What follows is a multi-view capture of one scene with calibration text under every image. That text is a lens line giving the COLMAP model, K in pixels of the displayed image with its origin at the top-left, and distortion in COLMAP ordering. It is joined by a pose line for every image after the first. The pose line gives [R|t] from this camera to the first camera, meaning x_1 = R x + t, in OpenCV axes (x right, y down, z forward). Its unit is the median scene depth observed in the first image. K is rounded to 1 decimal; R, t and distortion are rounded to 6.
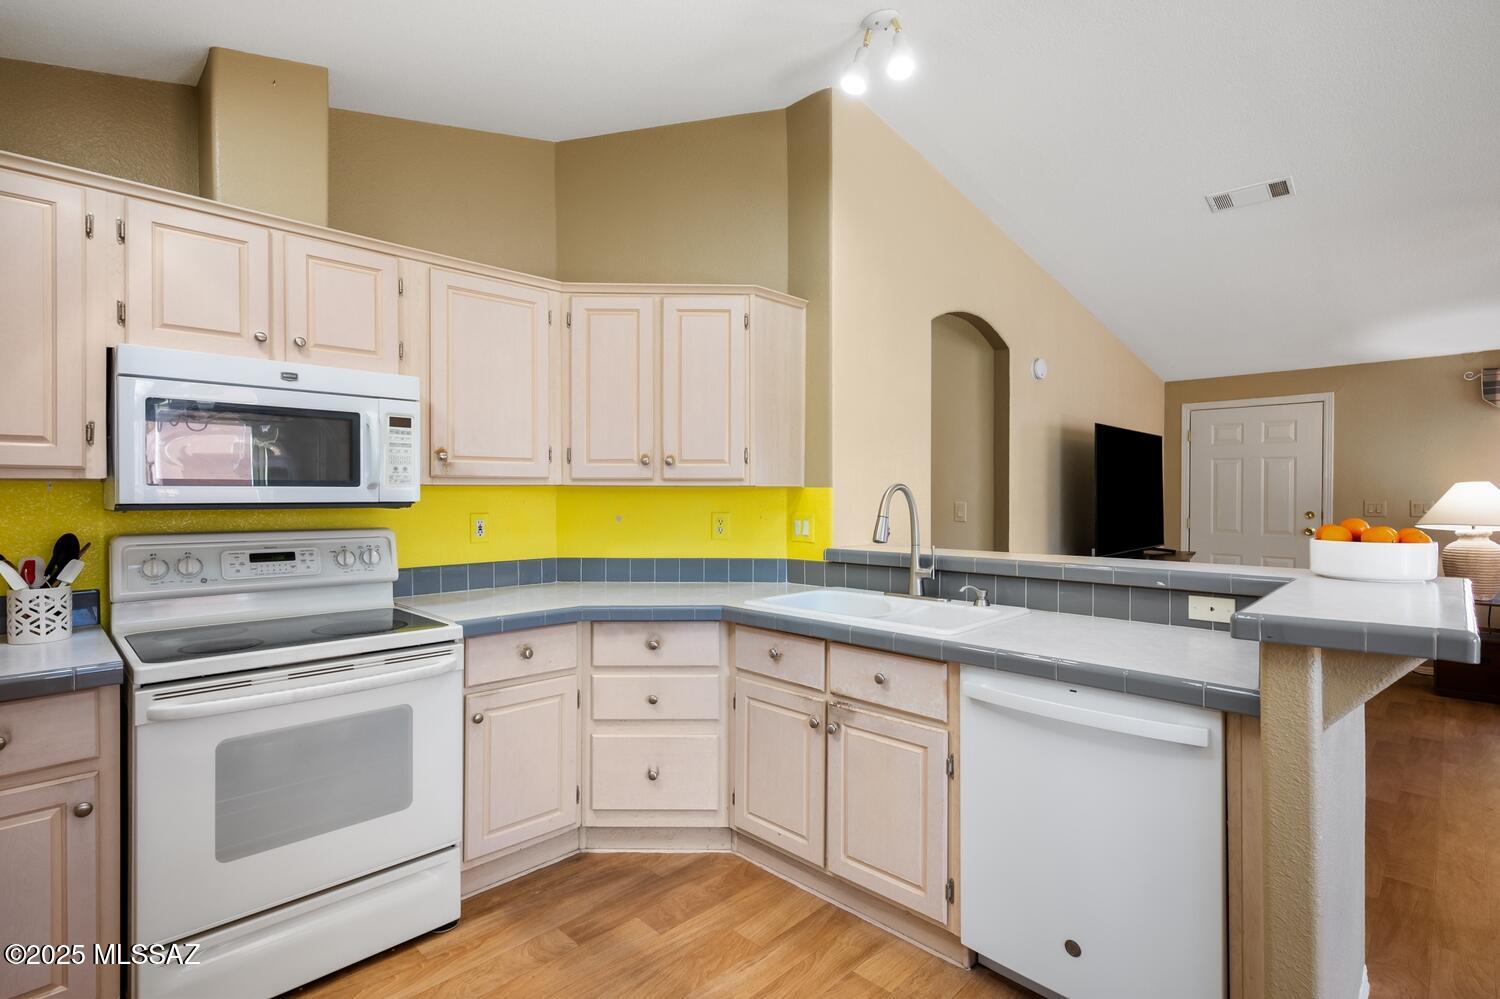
lens RADIAL K [[718.8, 0, 752.1], [0, 718.8, 497.0], [0, 0, 1]] dist [-0.003586, 0.005269]
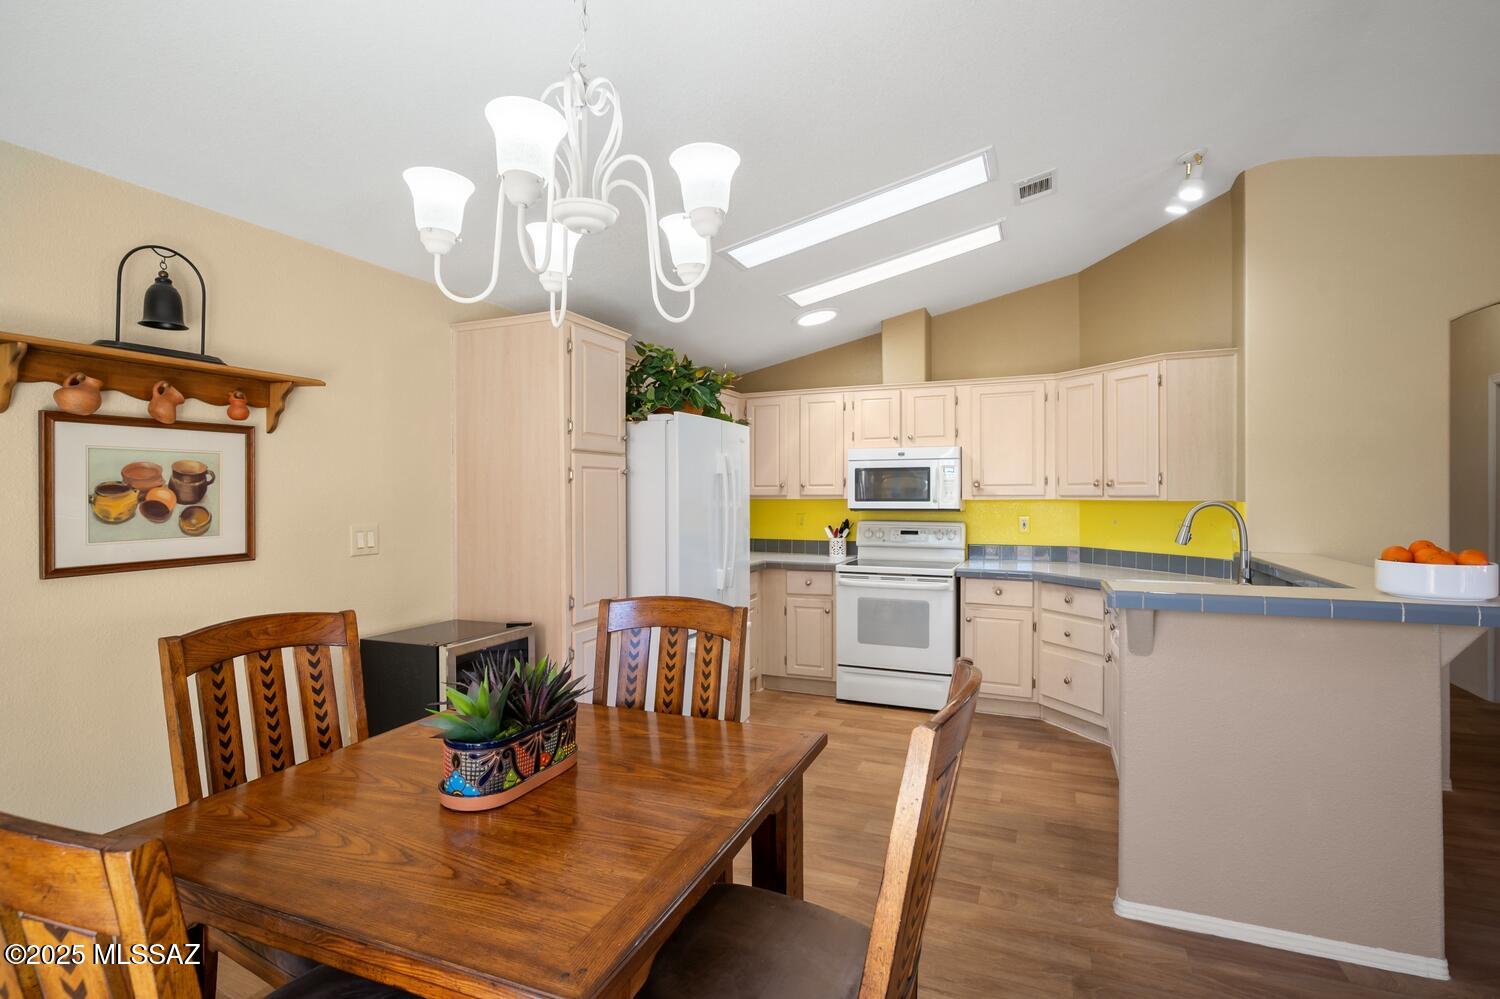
lens RADIAL K [[716.9, 0, 750.0], [0, 716.9, 499.5], [0, 0, 1]] dist [-0.005015, 0.005136]
pose [[0.373011, 0.005095, -0.927813, 1.145034], [-0.001603, 0.999987, 0.004847, -0.027732], [0.927825, -0.000321, 0.373015, -0.271879]]
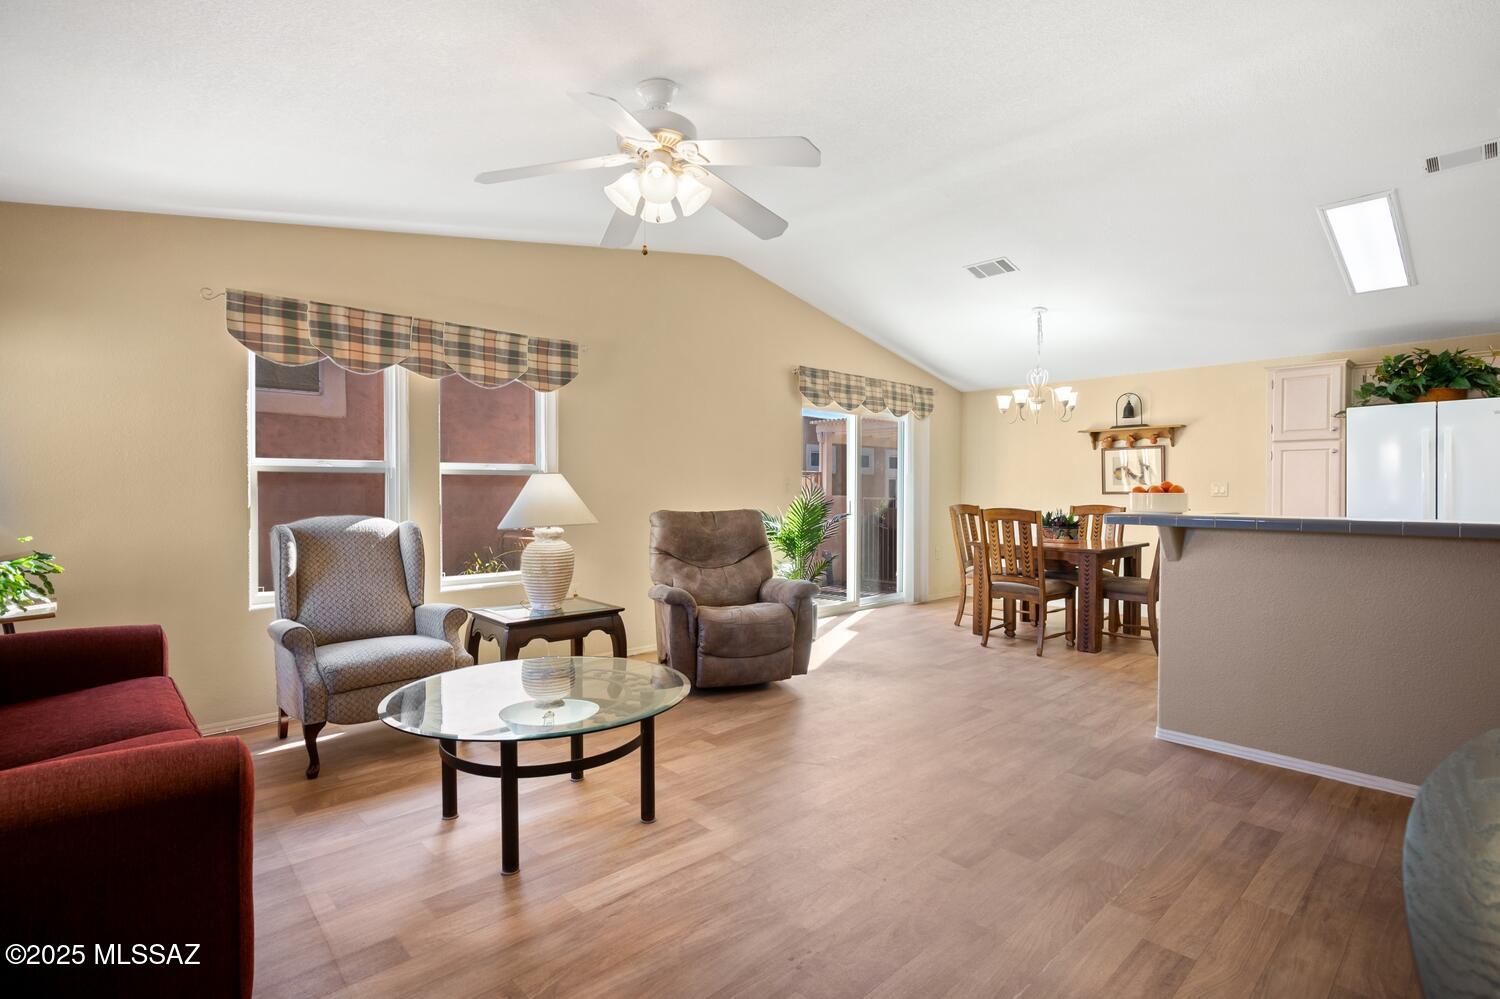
lens RADIAL K [[718.8, 0, 752.1], [0, 718.8, 497.0], [0, 0, 1]] dist [-0.003586, 0.005269]
pose [[-0.999292, -0.001529, 0.037582, 1.422603], [-0.000964, 0.999886, 0.015045, 0.033855], [-0.037601, 0.014998, -0.999180, 2.243719]]
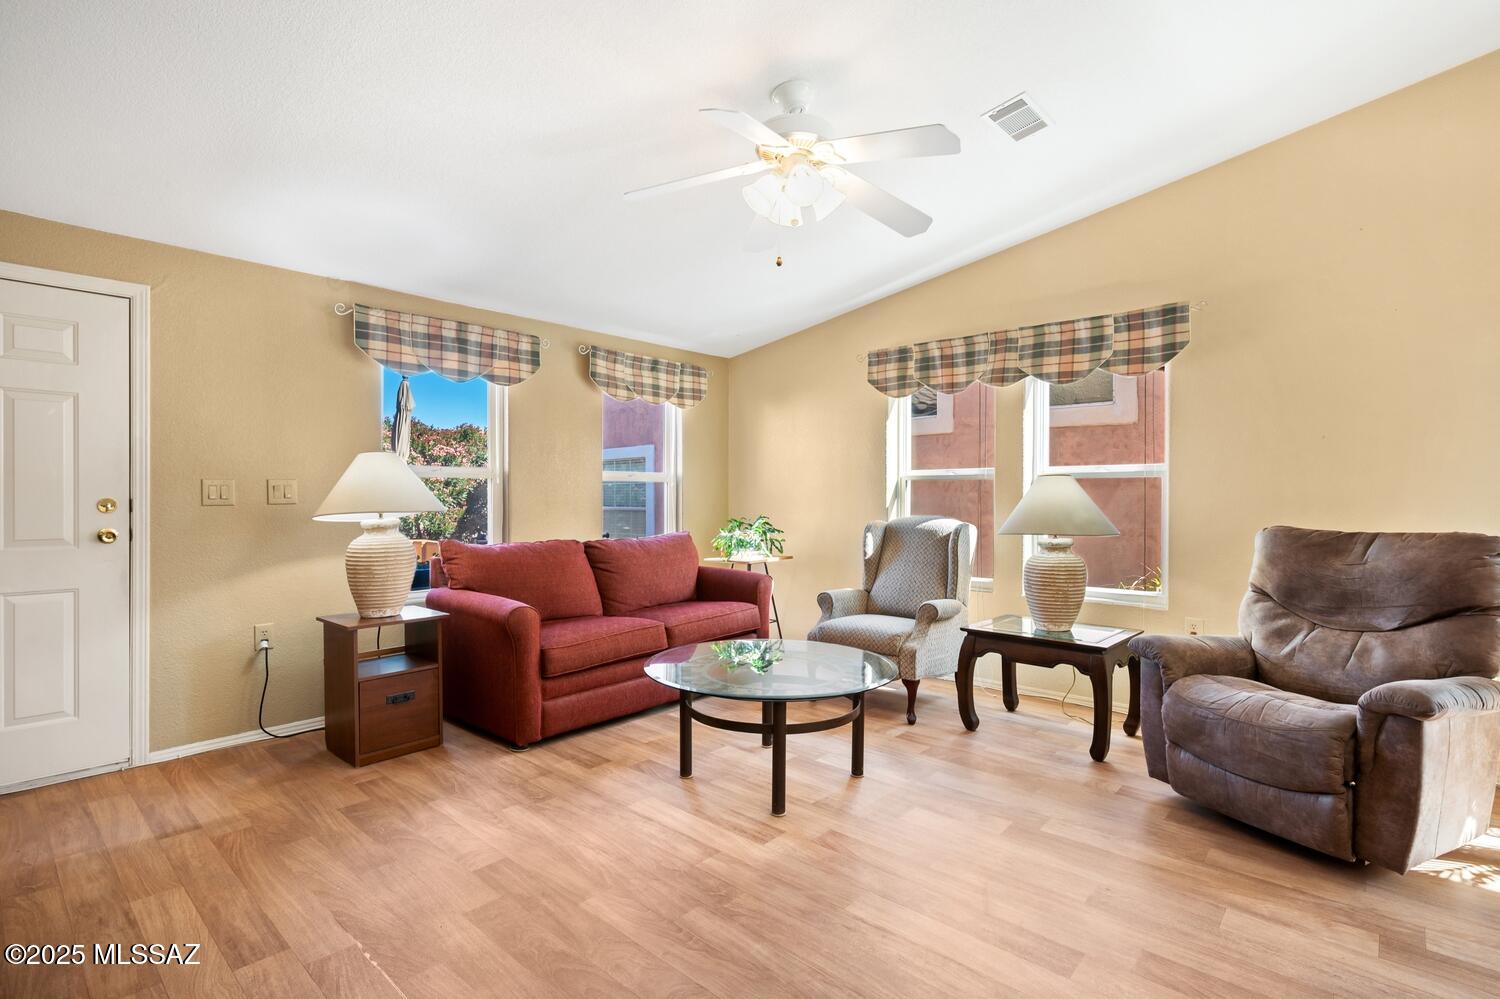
lens RADIAL K [[716.9, 0, 750.0], [0, 716.9, 499.5], [0, 0, 1]] dist [-0.005015, 0.005136]
pose [[-0.042226, -0.008008, 0.999076, 0.522217], [0.002179, 0.999965, 0.008107, 0.040979], [-0.999106, 0.002519, -0.042207, 1.273302]]
